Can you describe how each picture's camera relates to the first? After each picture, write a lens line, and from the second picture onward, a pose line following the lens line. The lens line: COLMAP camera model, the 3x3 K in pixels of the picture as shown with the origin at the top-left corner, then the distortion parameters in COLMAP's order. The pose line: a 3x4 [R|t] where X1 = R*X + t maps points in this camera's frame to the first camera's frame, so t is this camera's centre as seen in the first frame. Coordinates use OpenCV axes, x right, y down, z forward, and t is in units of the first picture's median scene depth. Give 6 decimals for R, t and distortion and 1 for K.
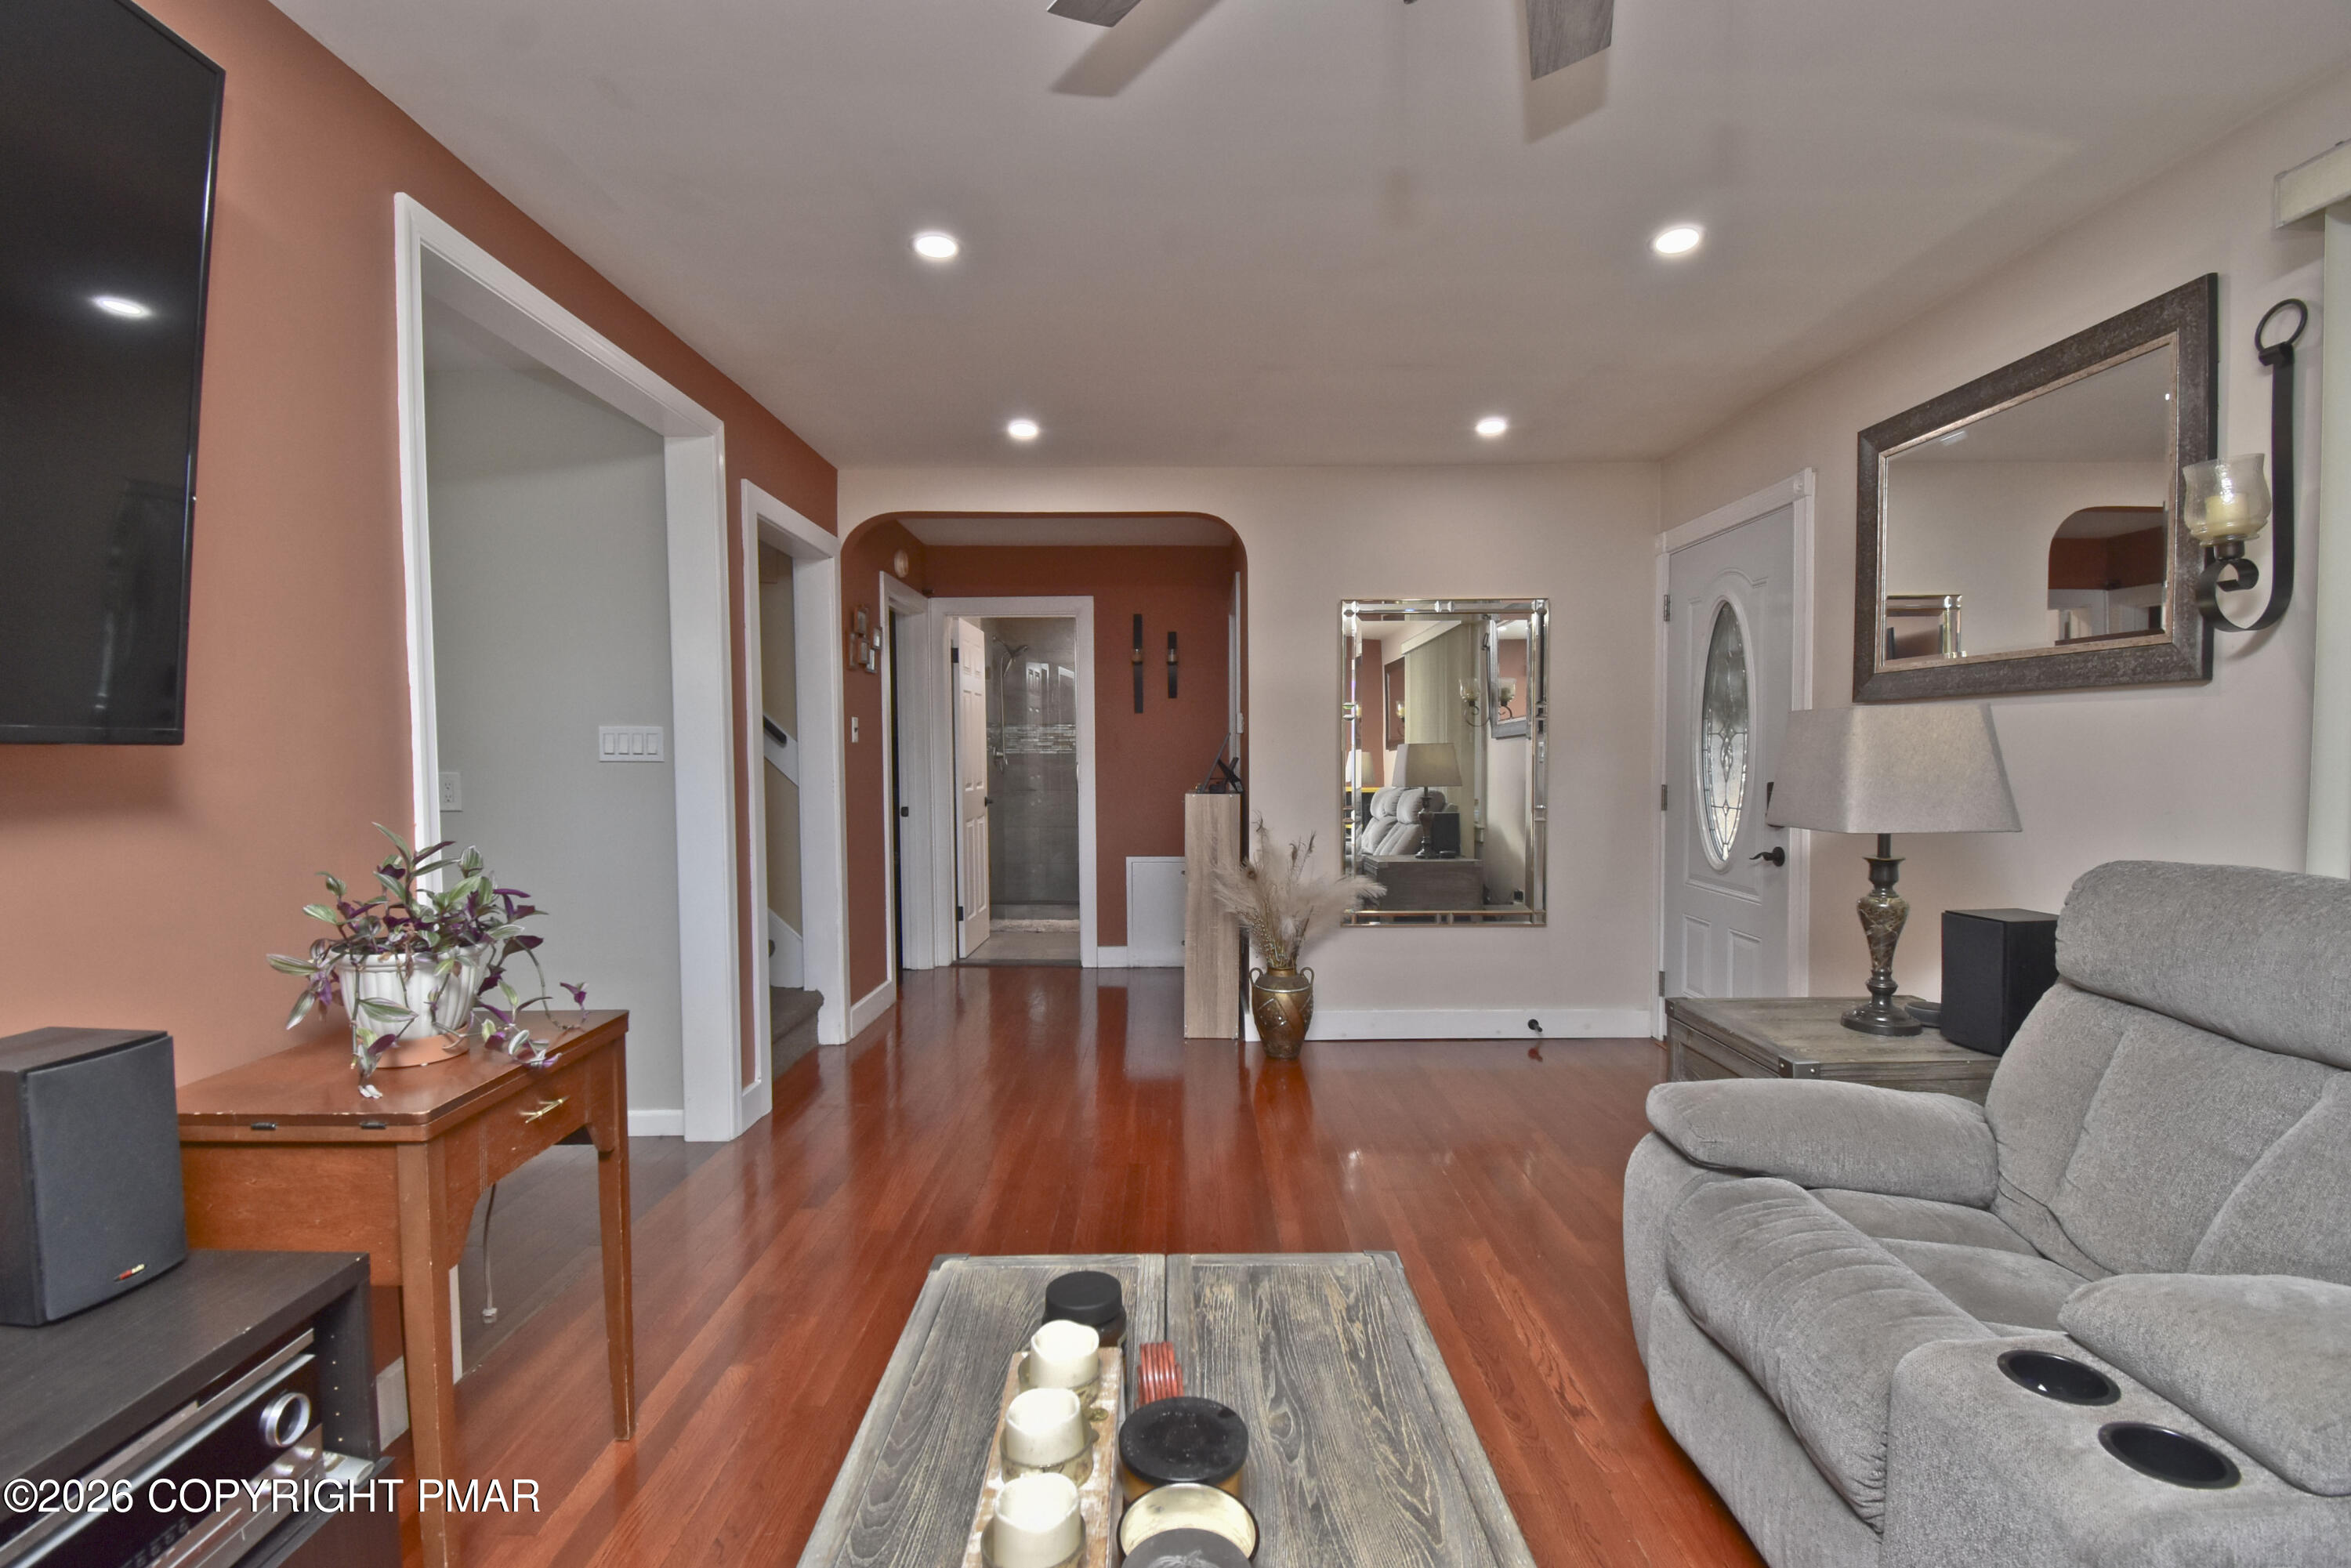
lens RADIAL K [[1099.3, 0, 1168.8], [0, 1099.3, 801.4], [0, 0, 1]] dist [0.021623, -0.028215]
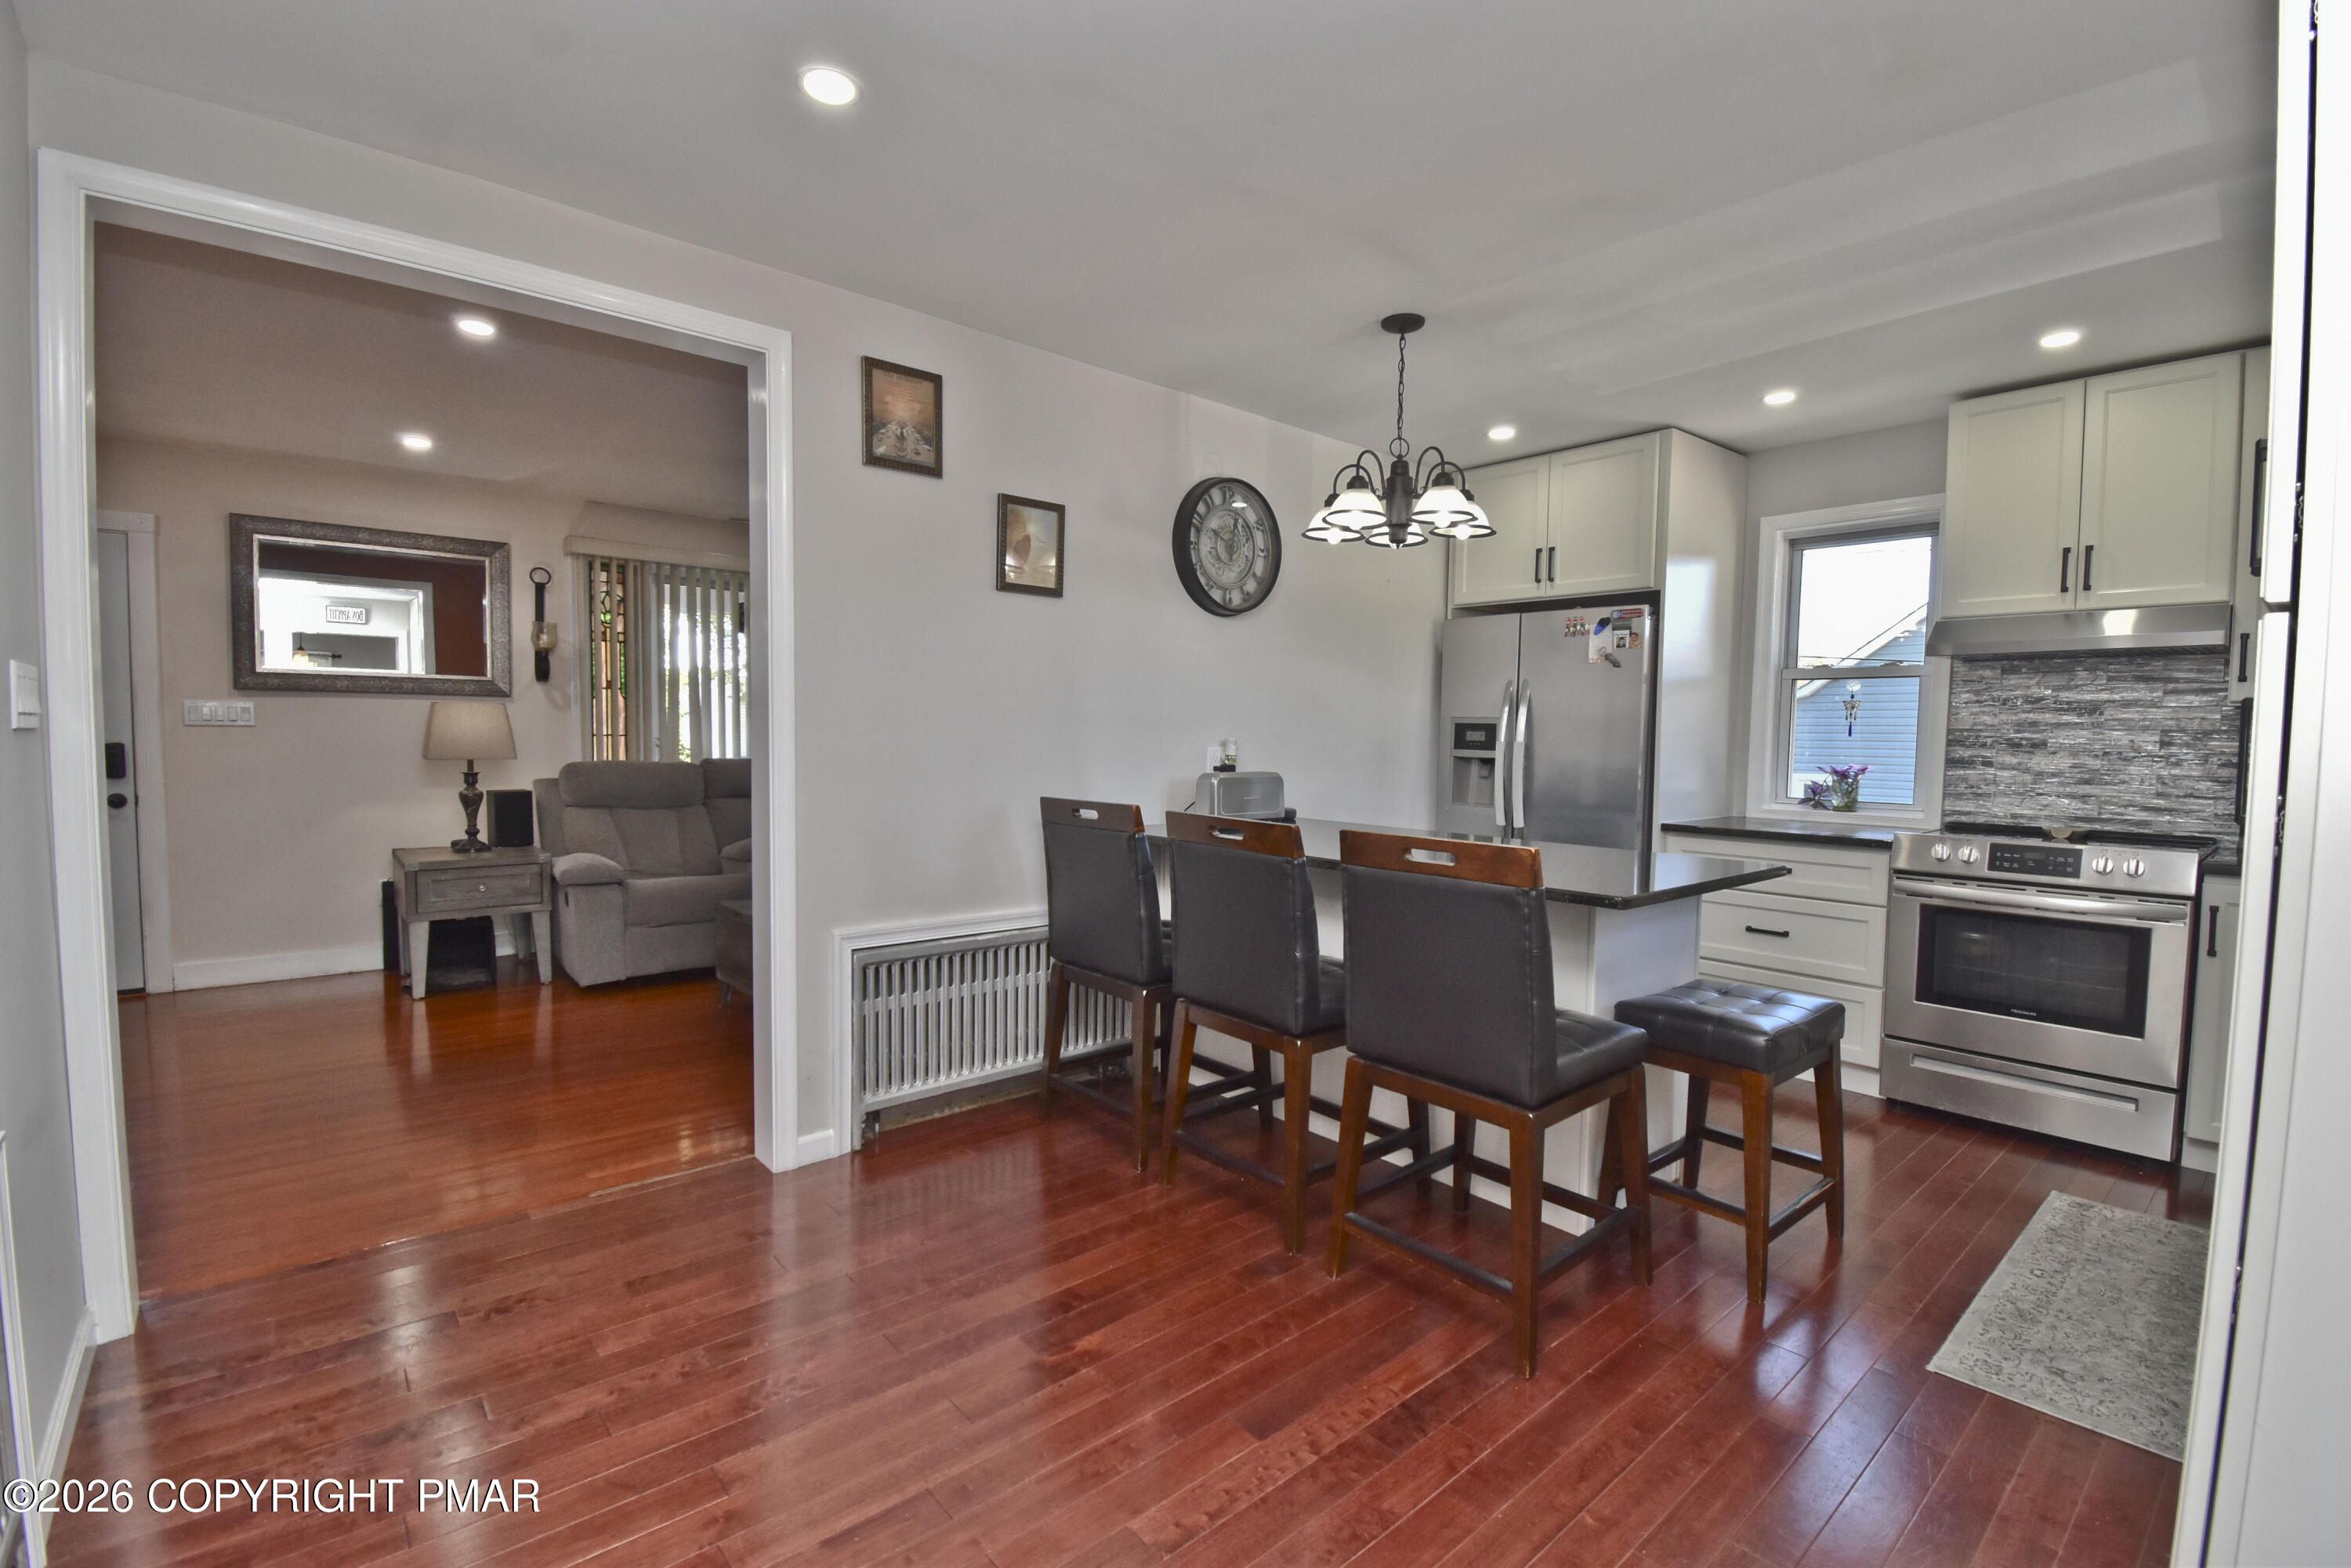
lens RADIAL K [[1040.3, 0, 1176.1], [0, 1040.3, 789.1], [0, 0, 1]] dist [0.021364, -0.029550]
pose [[-0.668573, -0.043019, 0.742401, -1.840385], [0.025812, 0.996381, 0.080981, -0.046279], [-0.743199, 0.073304, -0.665043, 1.369614]]
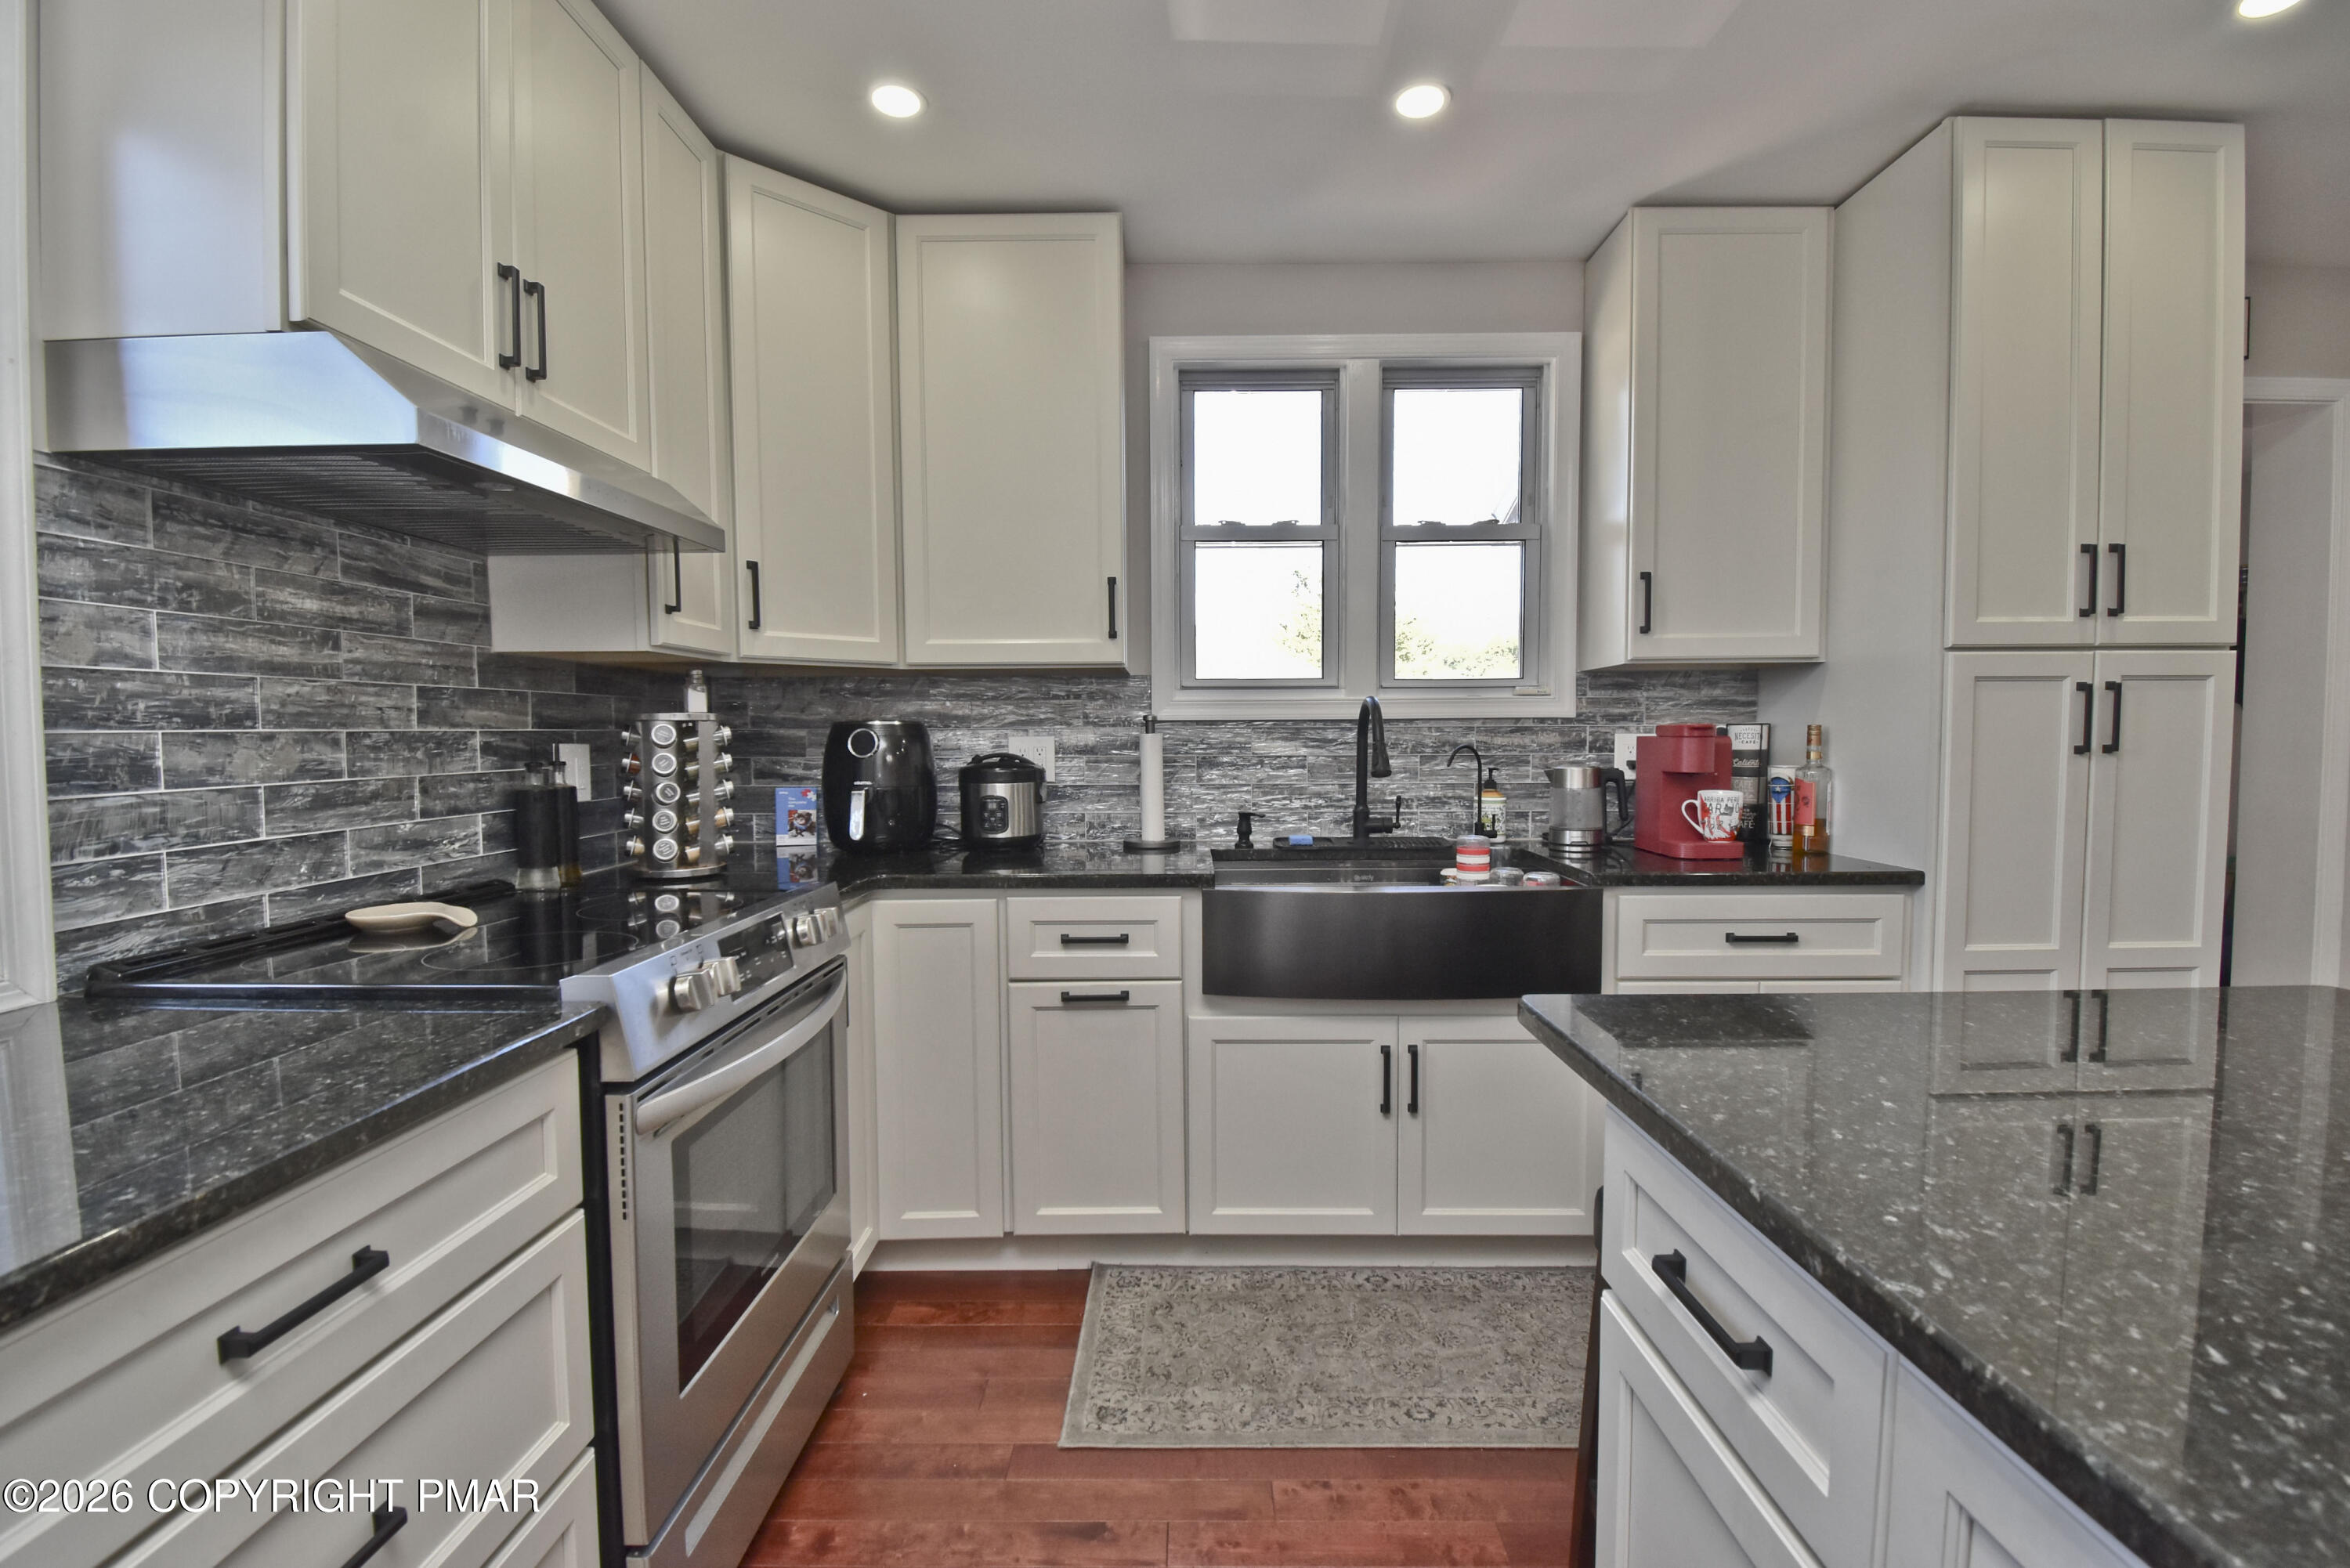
lens RADIAL K [[1047.6, 0, 1178.1], [0, 1047.6, 781.0], [0, 0, 1]] dist [0.016437, -0.021700]
pose [[0.001848, 0.053918, -0.998544, -0.918219], [-0.040803, 0.997718, 0.053798, 0.030765], [0.999165, 0.040644, 0.004044, -0.115357]]
